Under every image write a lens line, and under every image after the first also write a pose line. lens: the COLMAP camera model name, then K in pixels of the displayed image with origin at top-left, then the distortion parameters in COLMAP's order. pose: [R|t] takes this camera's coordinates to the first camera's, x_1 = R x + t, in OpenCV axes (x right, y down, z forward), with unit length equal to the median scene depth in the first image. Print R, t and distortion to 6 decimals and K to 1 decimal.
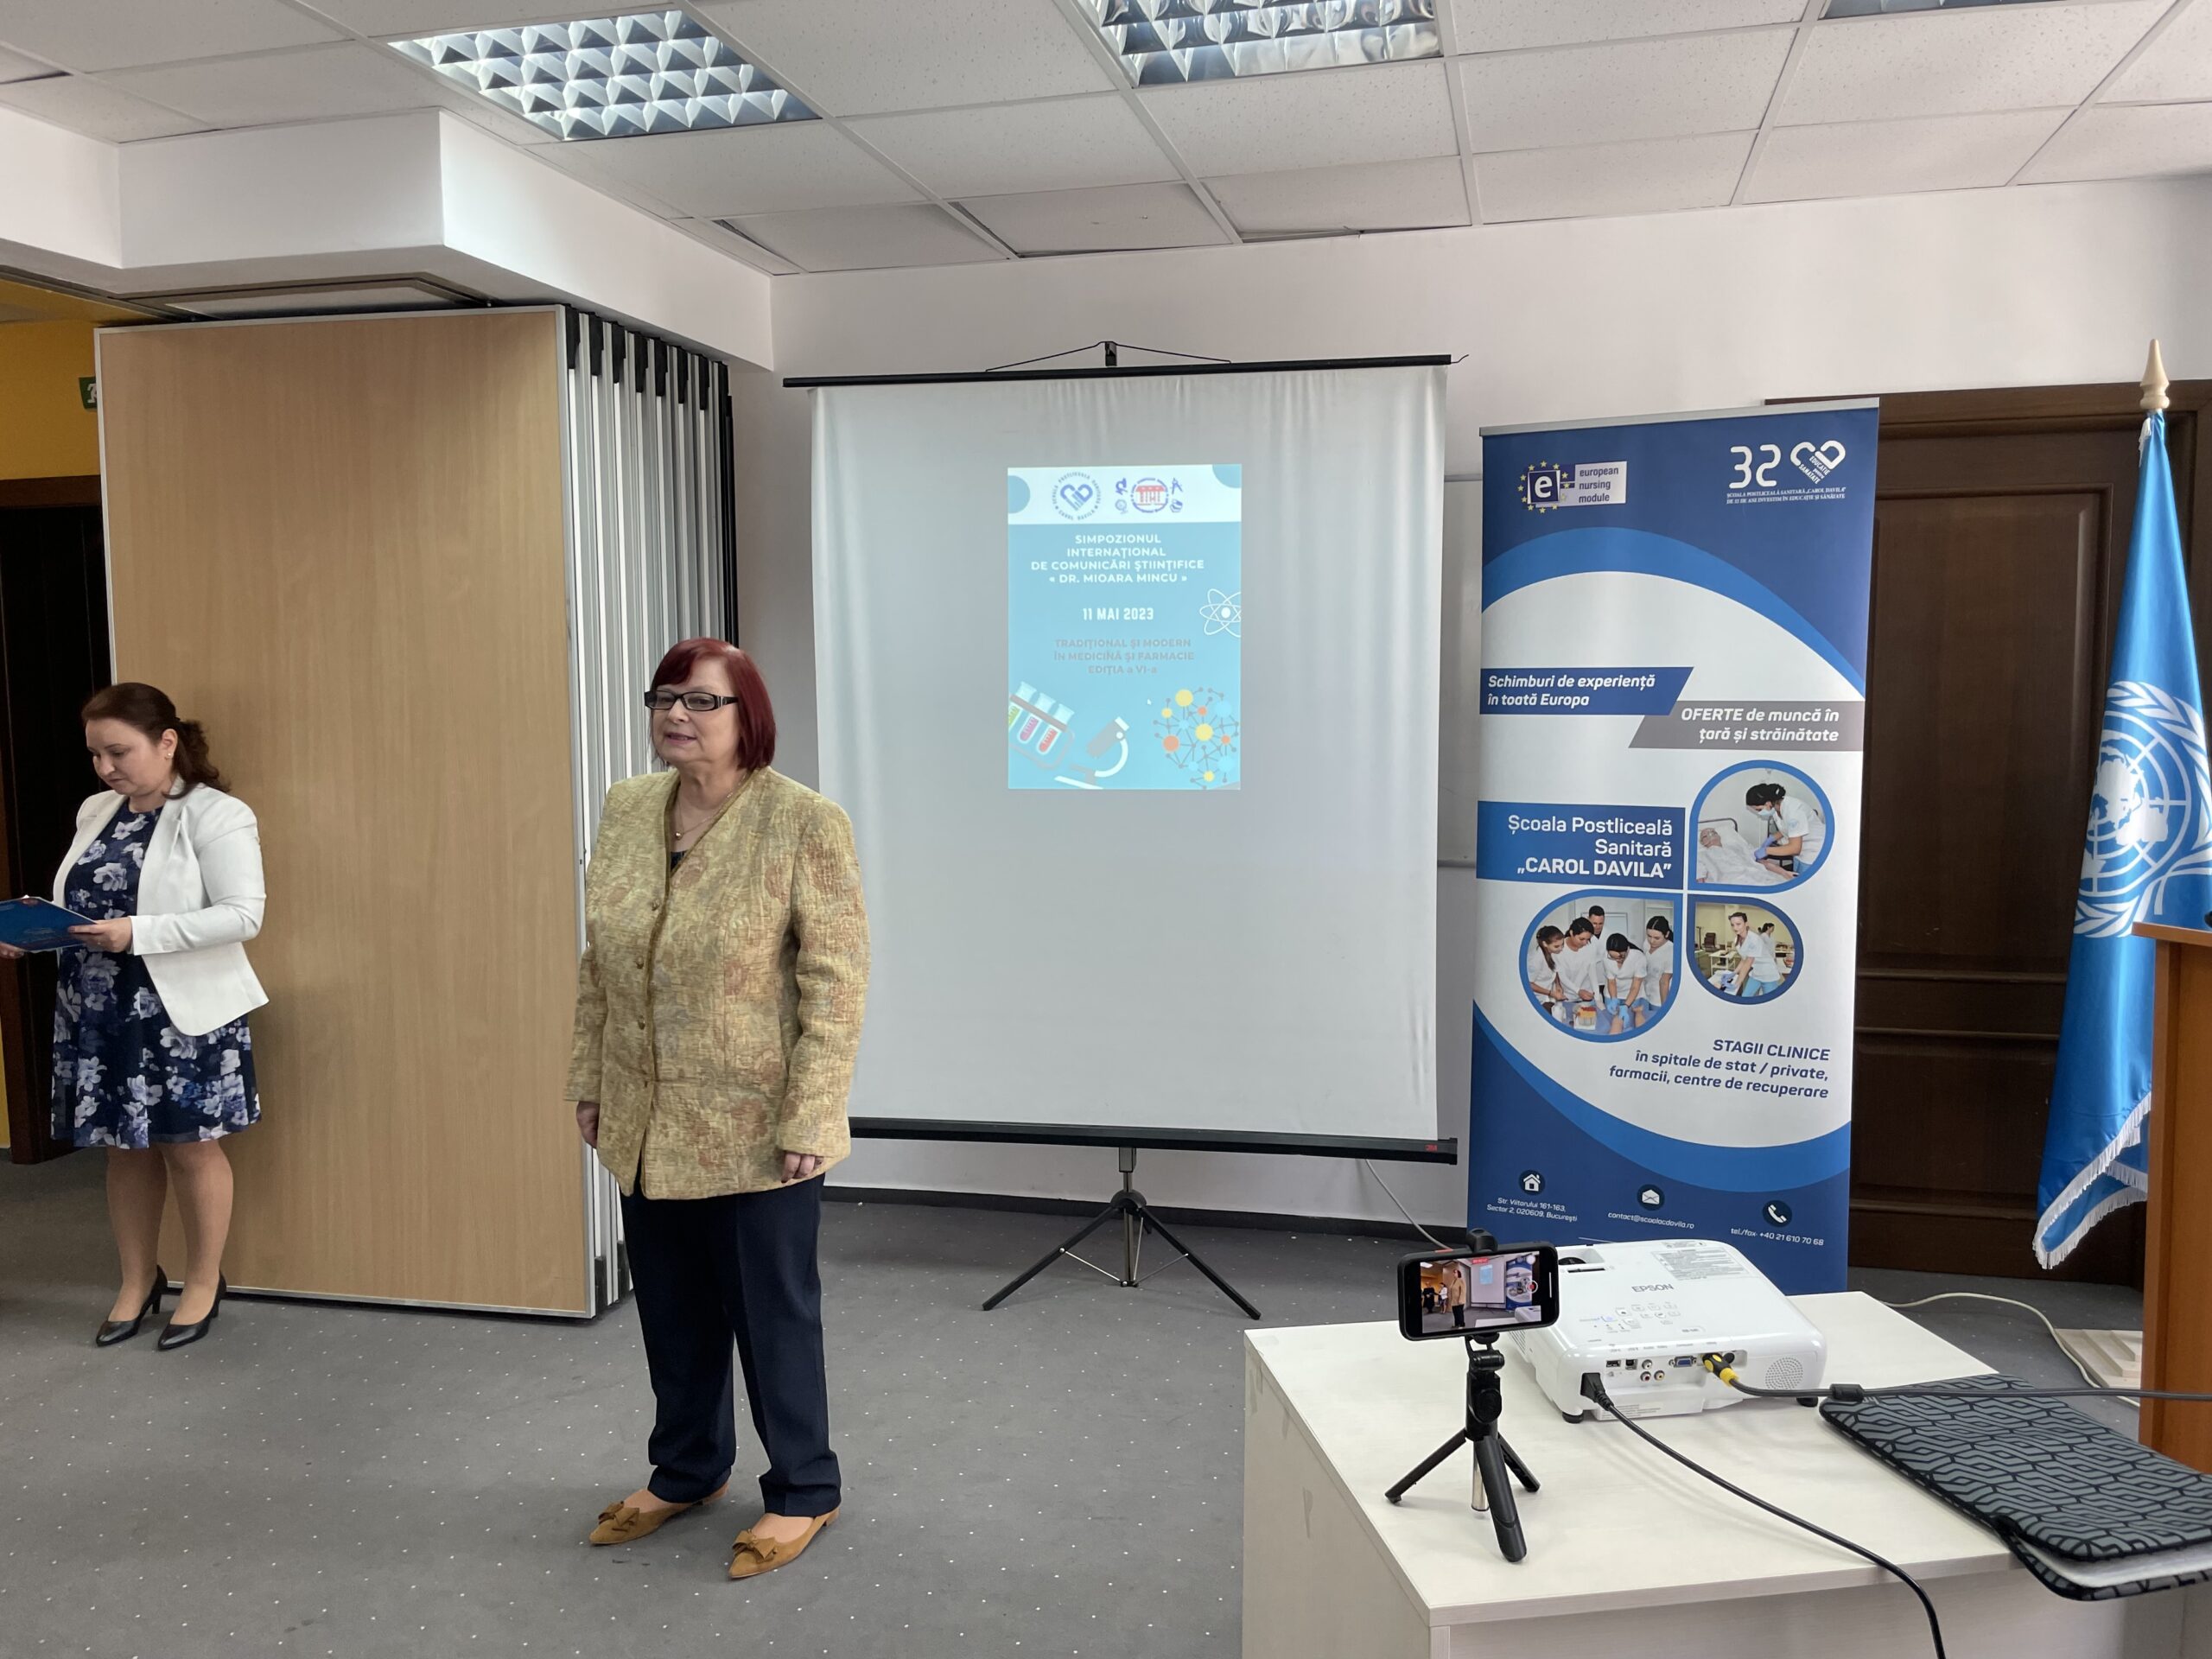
lens RADIAL K [[1698.3, 0, 1120.8], [0, 1698.3, 829.9], [0, 0, 1]] dist [0.090004, -0.126896]
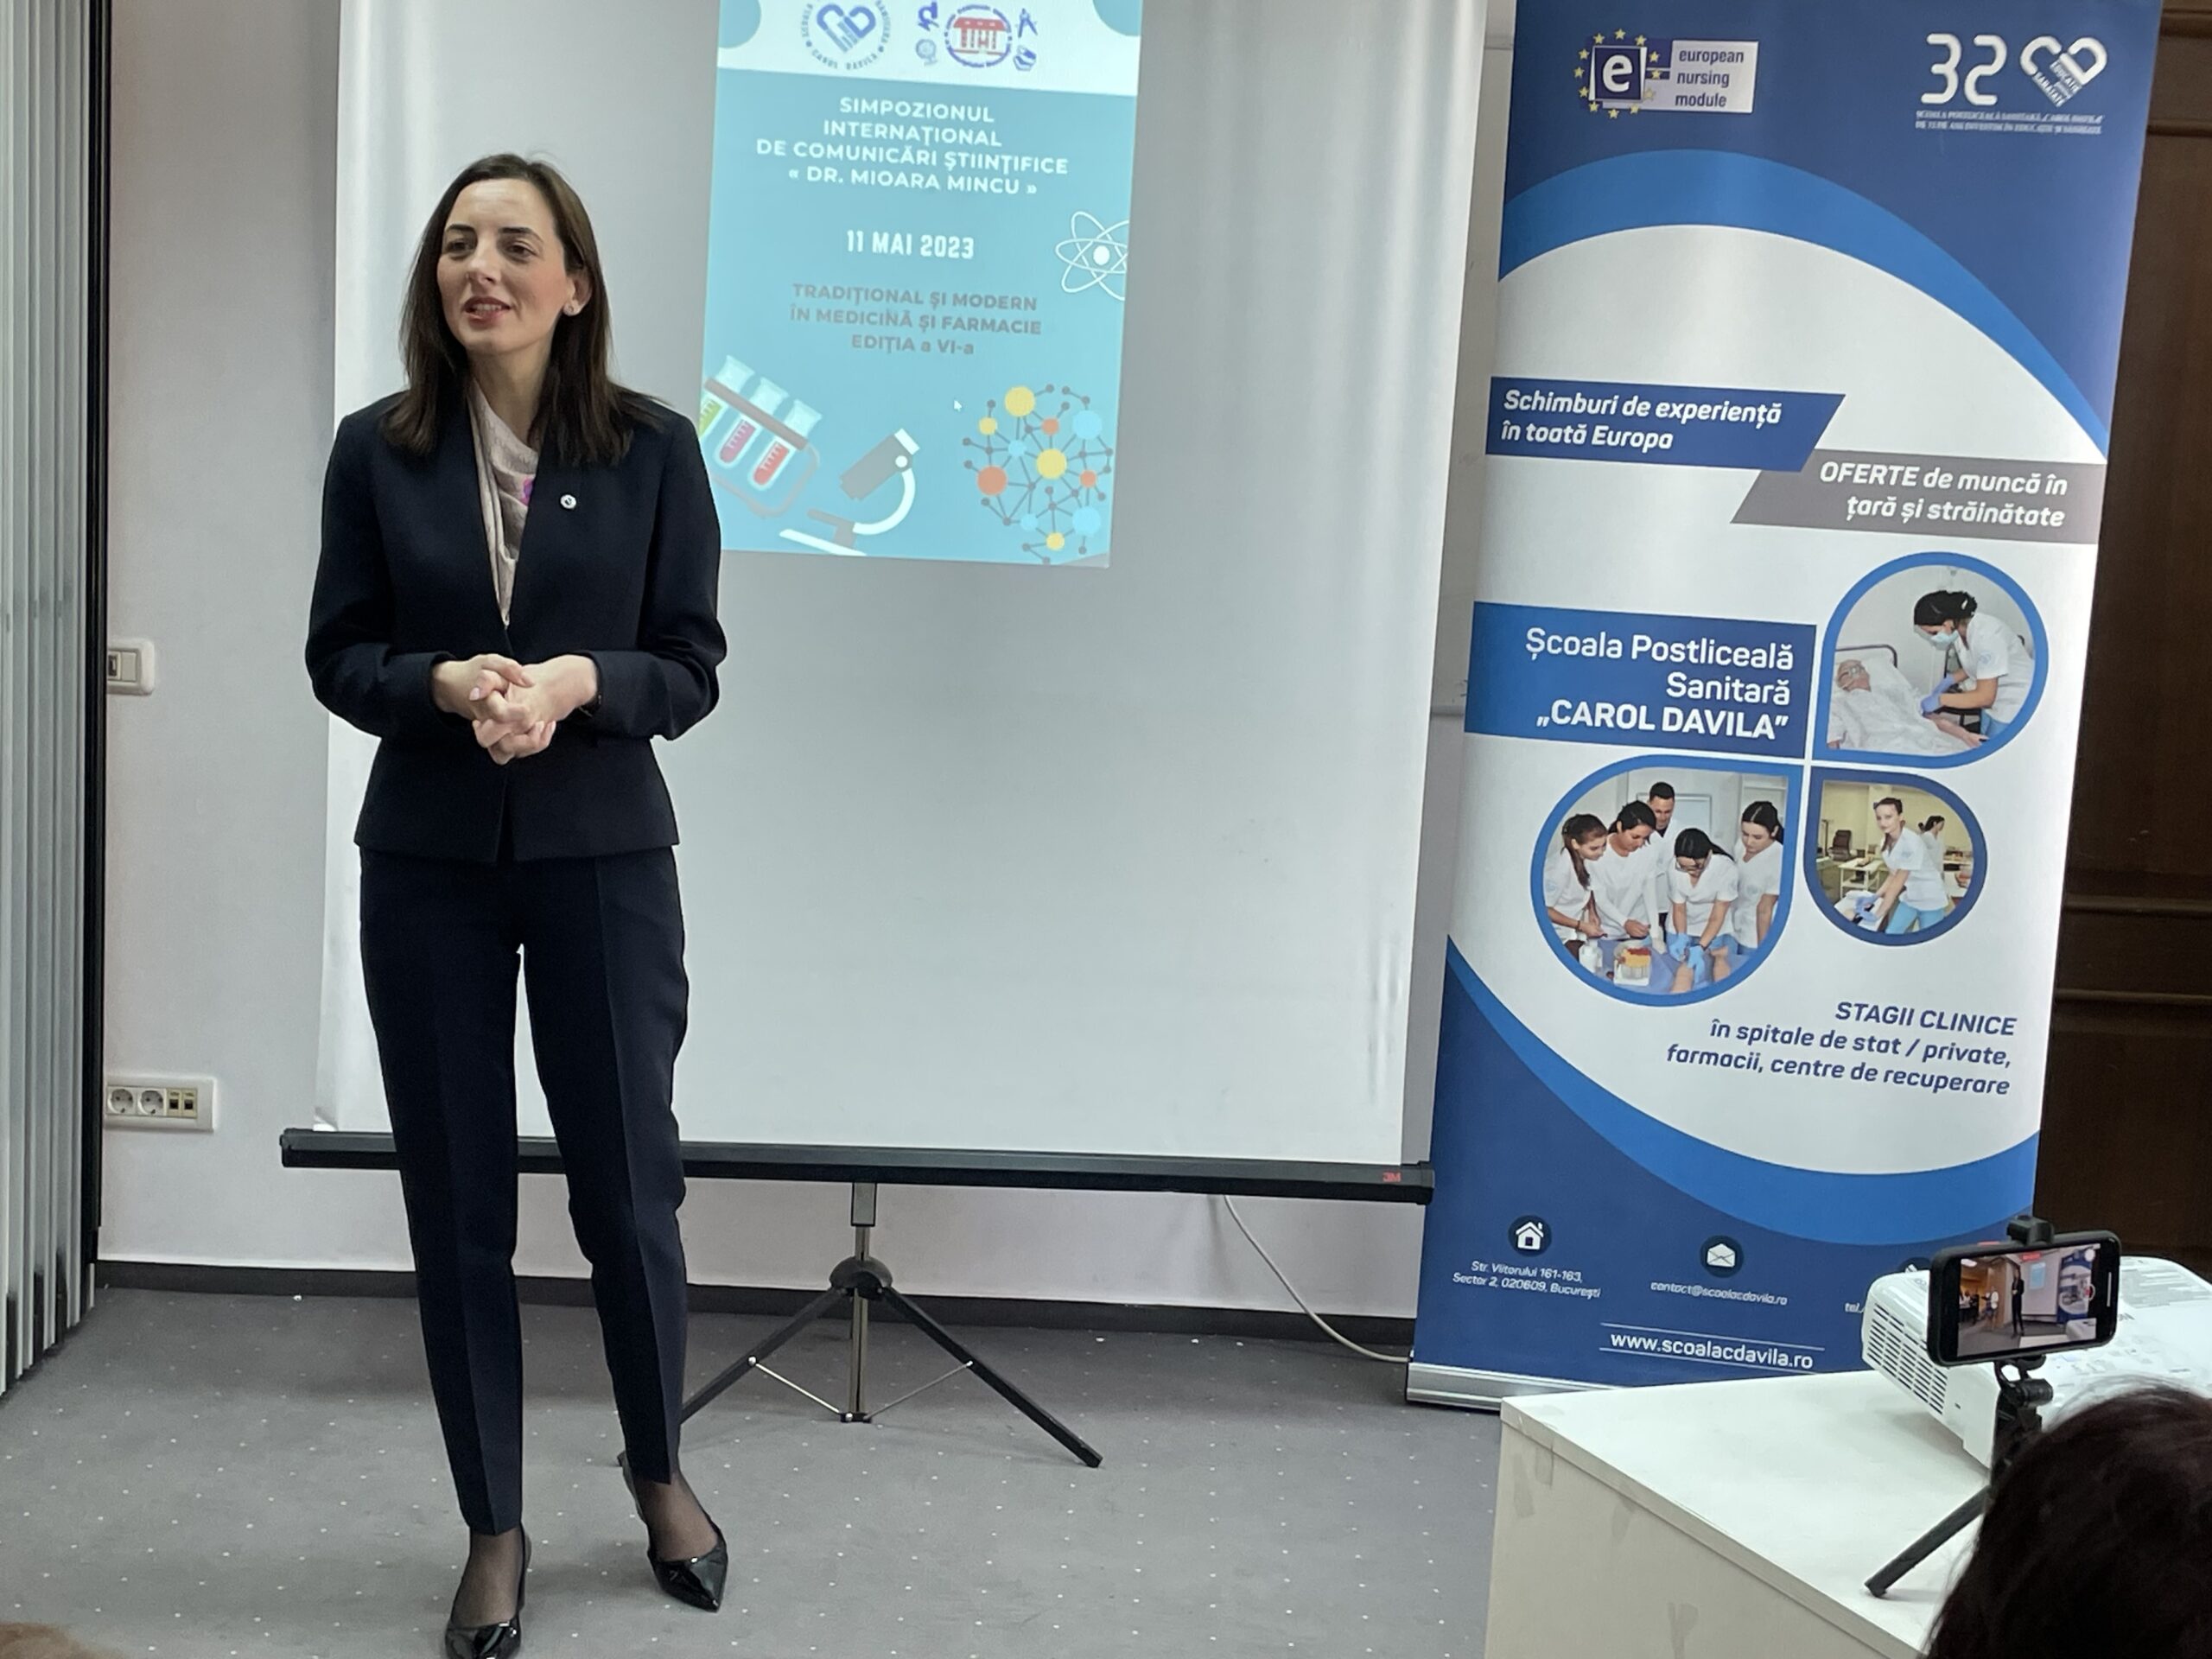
lens RADIAL K [[3360.4, 0, 1089.3], [0, 3360.4, 851.9], [0, 0, 1]] dist [0.105904, 0.000000]
pose [[0.970475, 0.020587, 0.240322, -0.209743], [-0.036534, 0.997402, 0.062090, 0.002392], [-0.238420, -0.069037, 0.968705, -0.113406]]
